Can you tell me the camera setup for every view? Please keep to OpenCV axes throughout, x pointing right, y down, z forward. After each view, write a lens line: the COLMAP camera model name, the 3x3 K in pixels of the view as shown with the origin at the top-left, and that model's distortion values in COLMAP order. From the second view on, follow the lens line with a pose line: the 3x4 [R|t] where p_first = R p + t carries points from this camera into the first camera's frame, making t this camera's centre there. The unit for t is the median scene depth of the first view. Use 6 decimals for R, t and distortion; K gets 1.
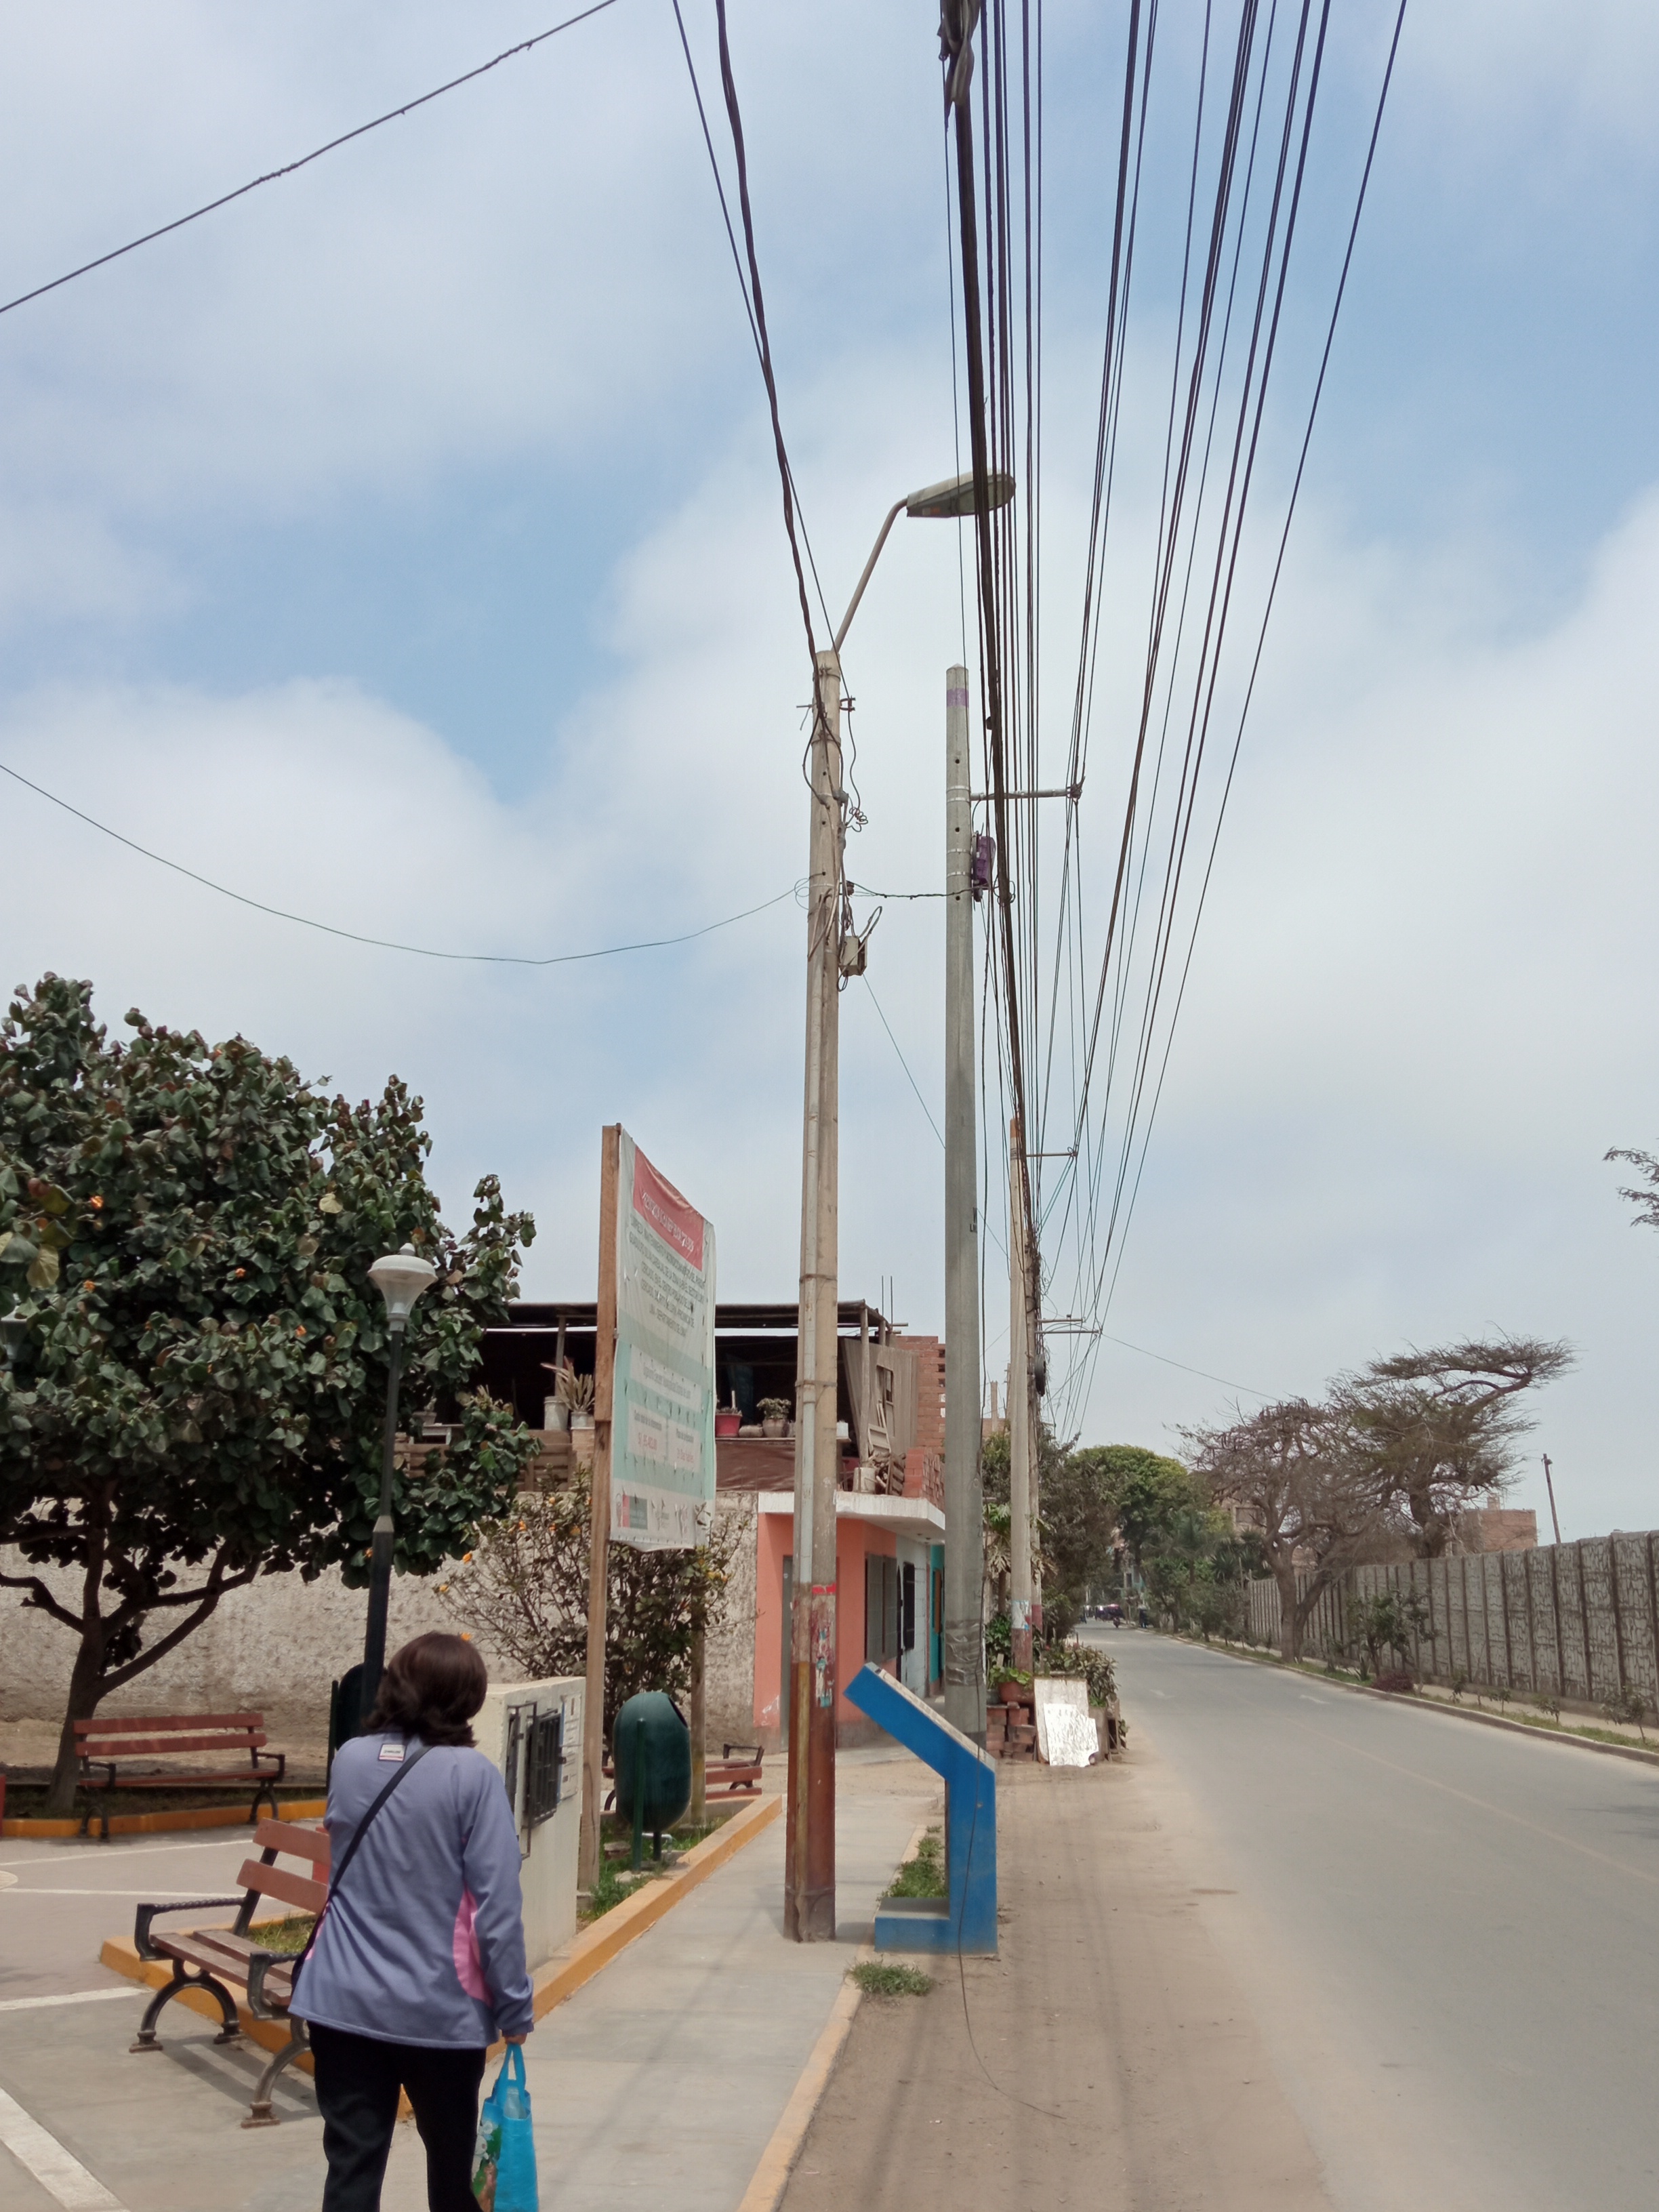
lens RADIAL K [[1778.5, 0, 829.5], [0, 1778.5, 1106.0], [0, 0, 1]] dist [0.045207, -0.080471]
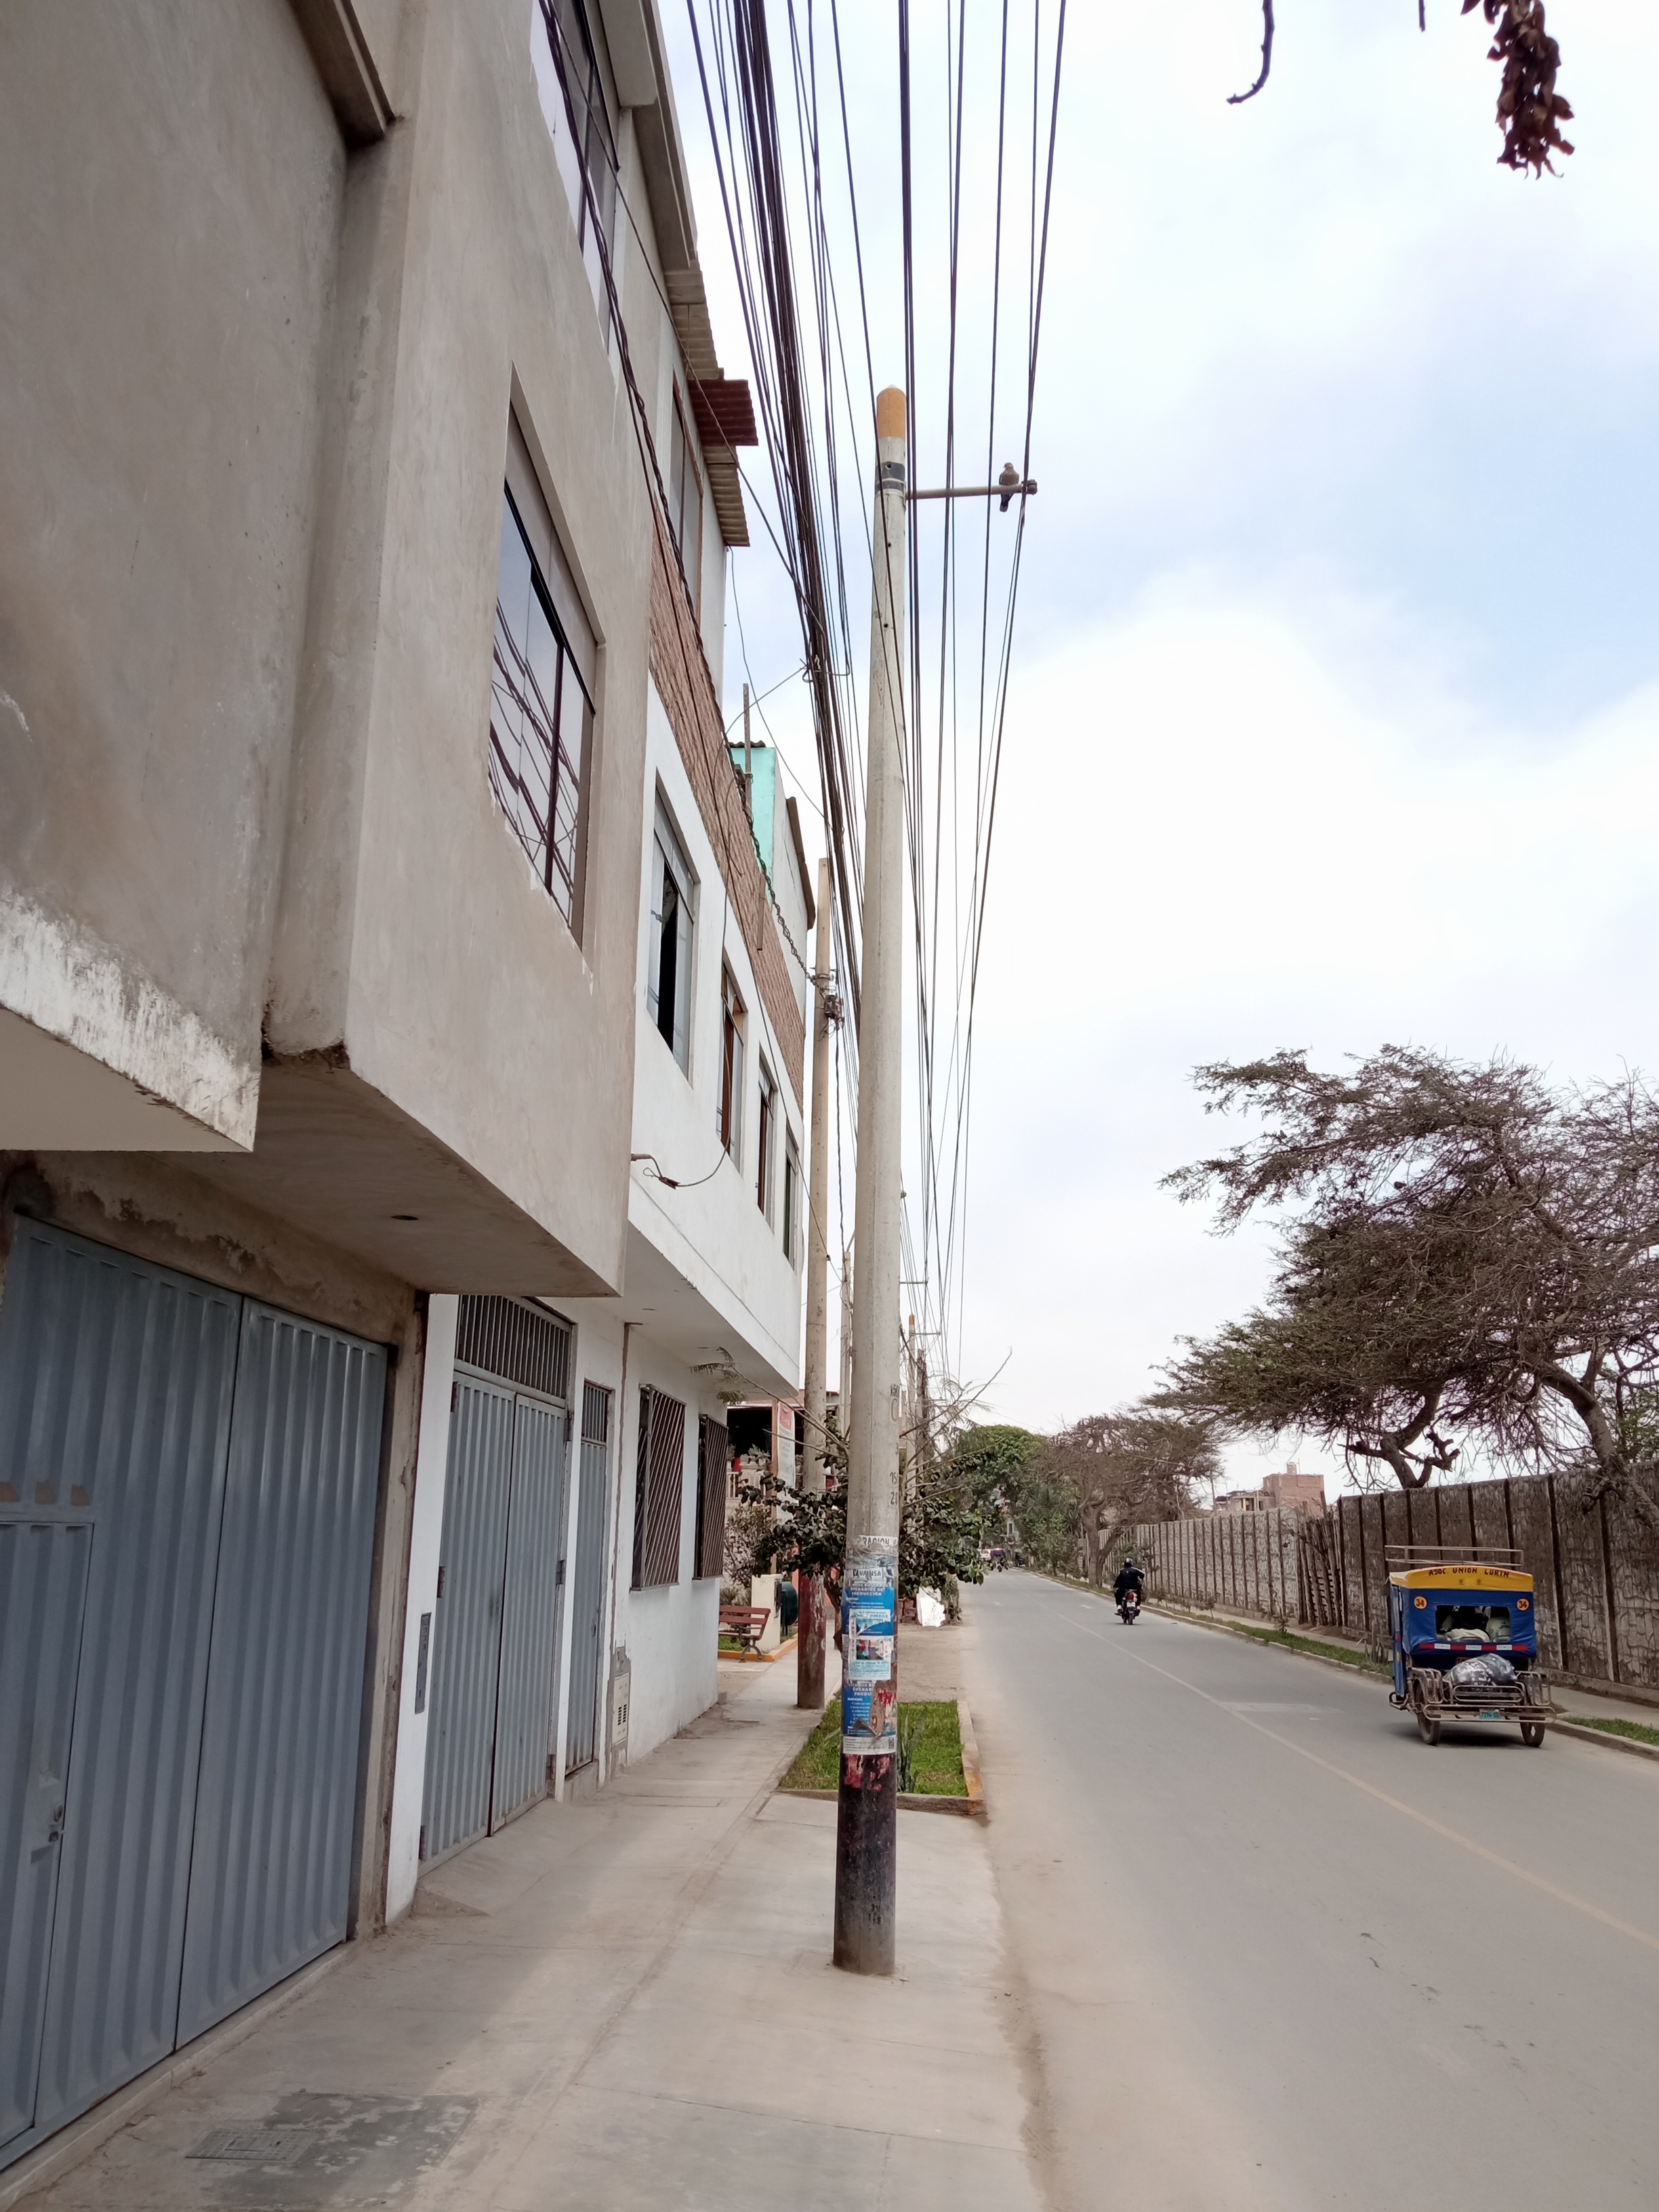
lens RADIAL K [[1730.9, 0, 834.1], [0, 1730.9, 1091.9], [0, 0, 1]] dist [0.093603, -0.168805]
pose [[0.998754, 0.009297, 0.049040, -0.041994], [-0.010099, 0.999819, 0.016127, -0.139781], [-0.048881, -0.016602, 0.998667, -0.489588]]
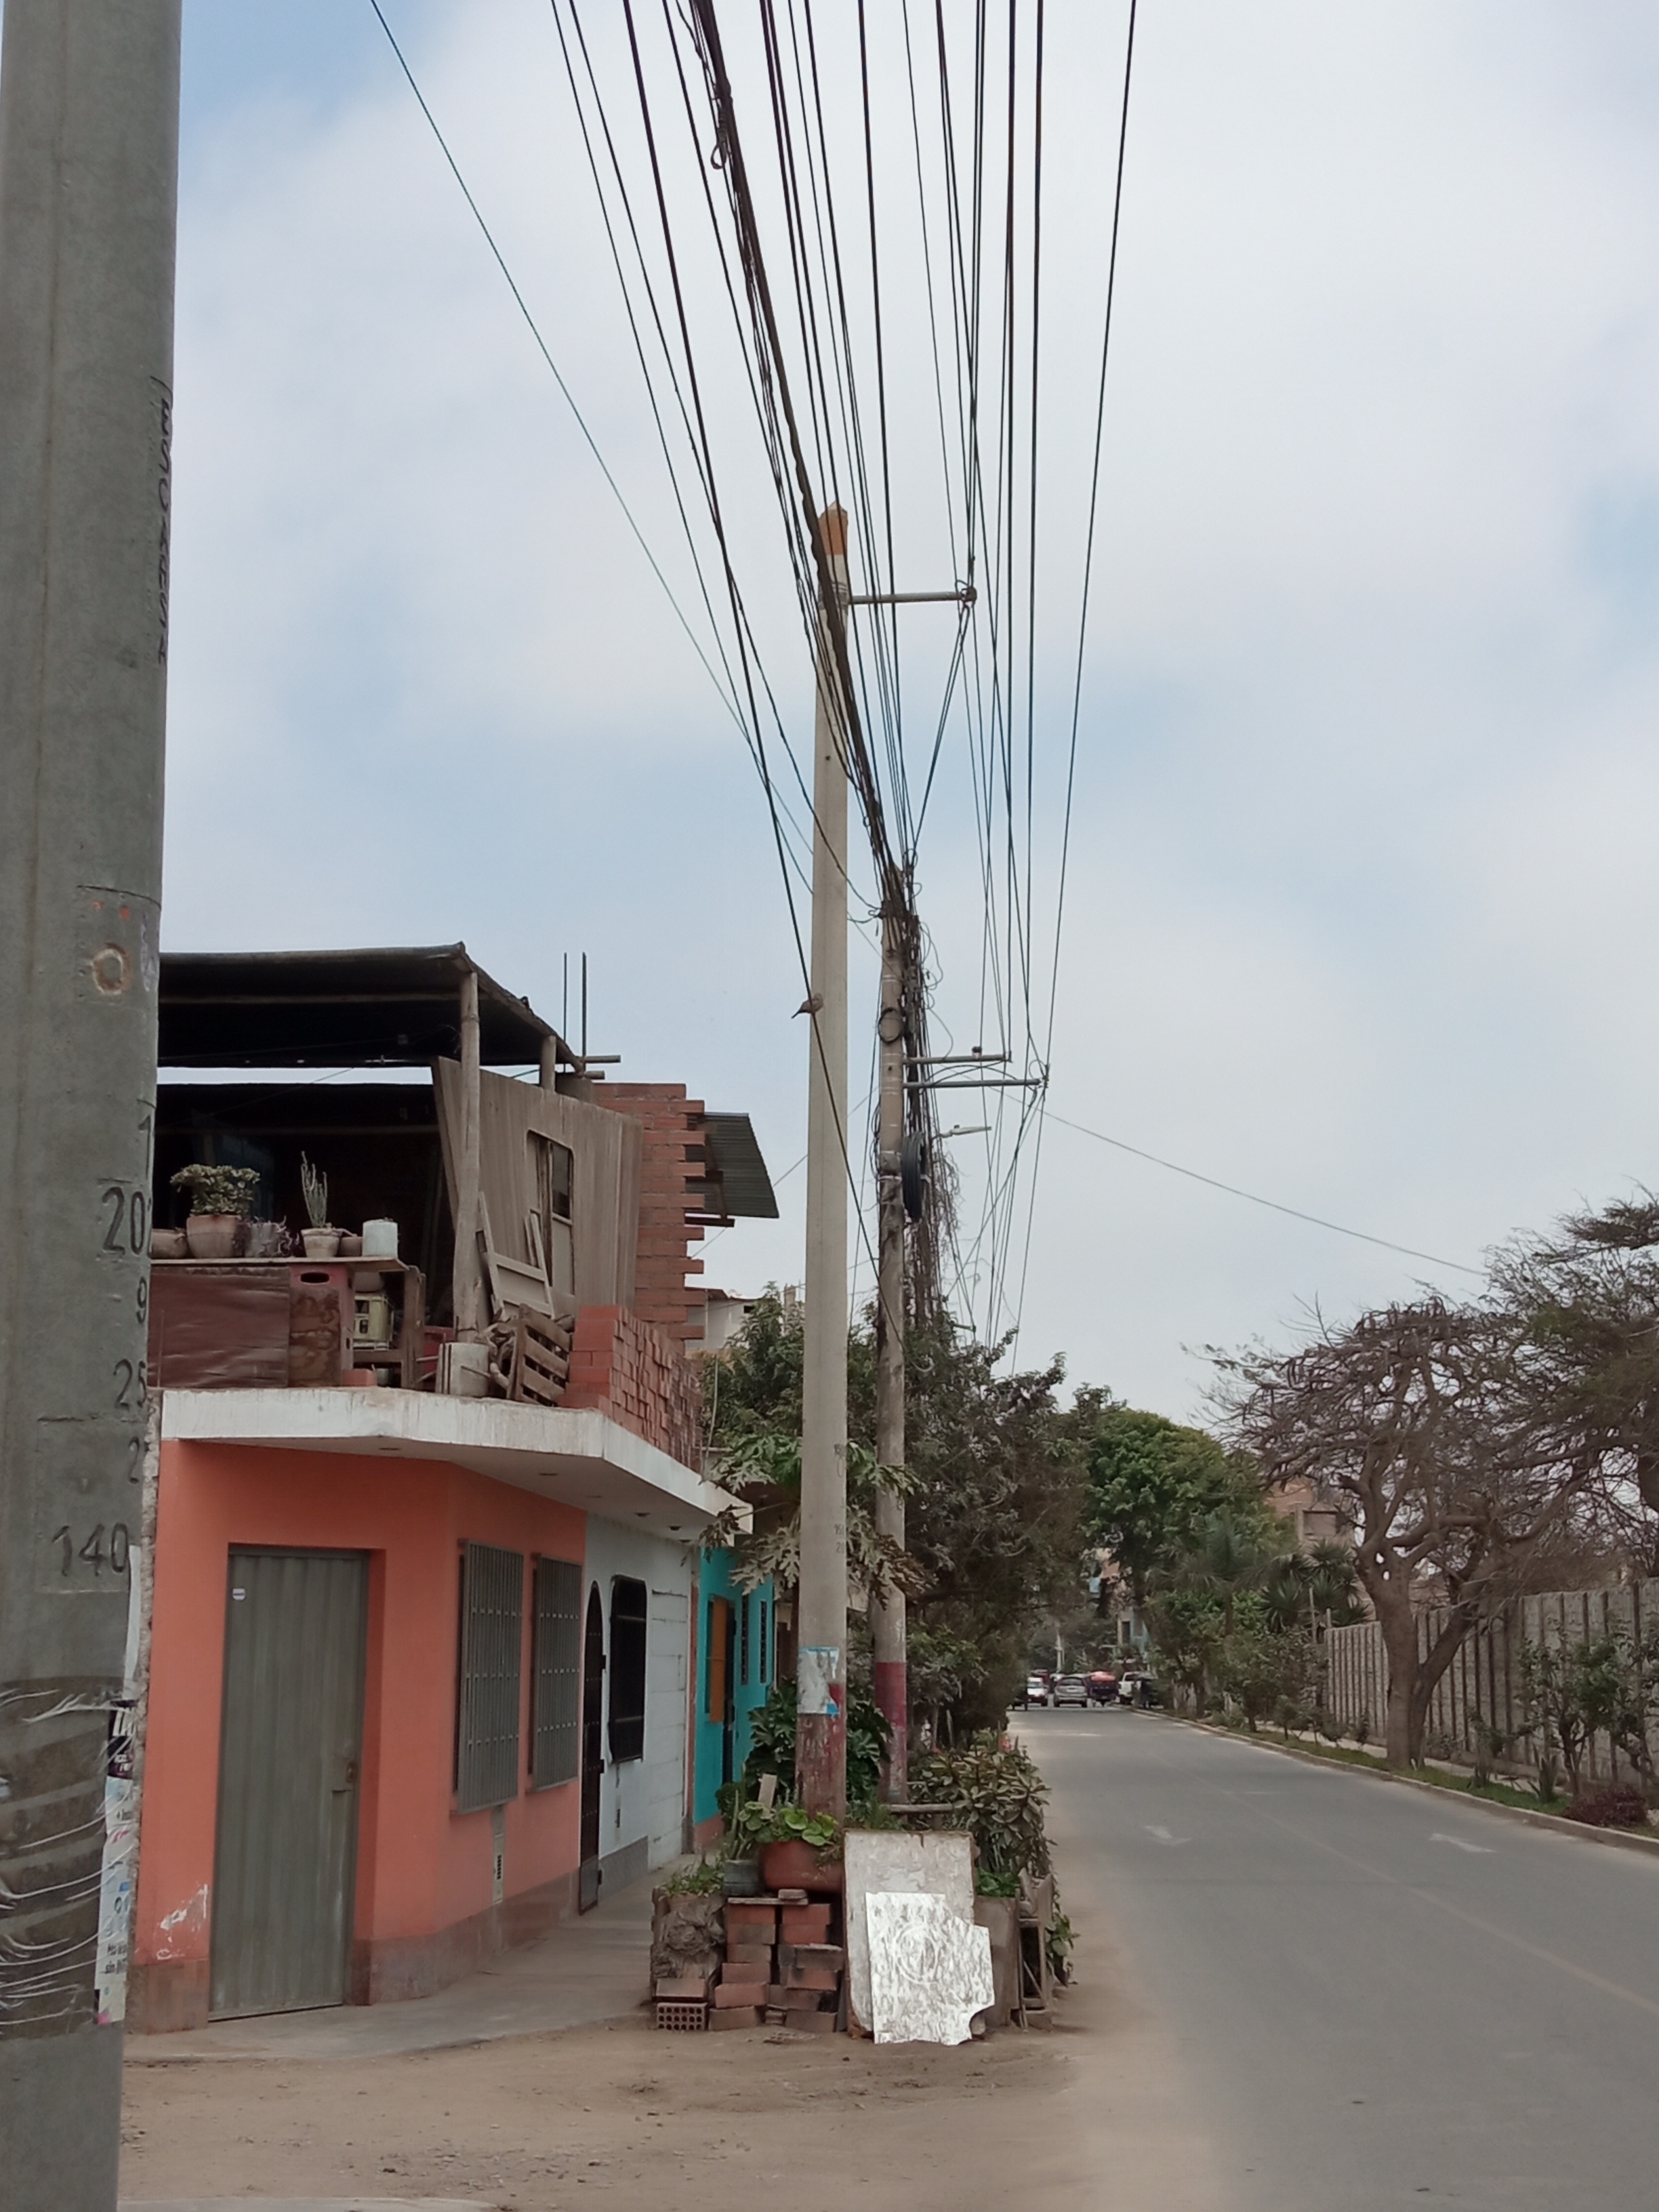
lens RADIAL K [[2826.3, 0, 862.2], [0, 2826.3, 1104.4], [0, 0, 1]] dist [0.038183, -0.026044]
pose [[0.997719, 0.004919, 0.067330, 0.033130], [-0.009785, 0.997347, 0.072129, 0.047562], [-0.066797, -0.072624, 0.995120, 0.162400]]
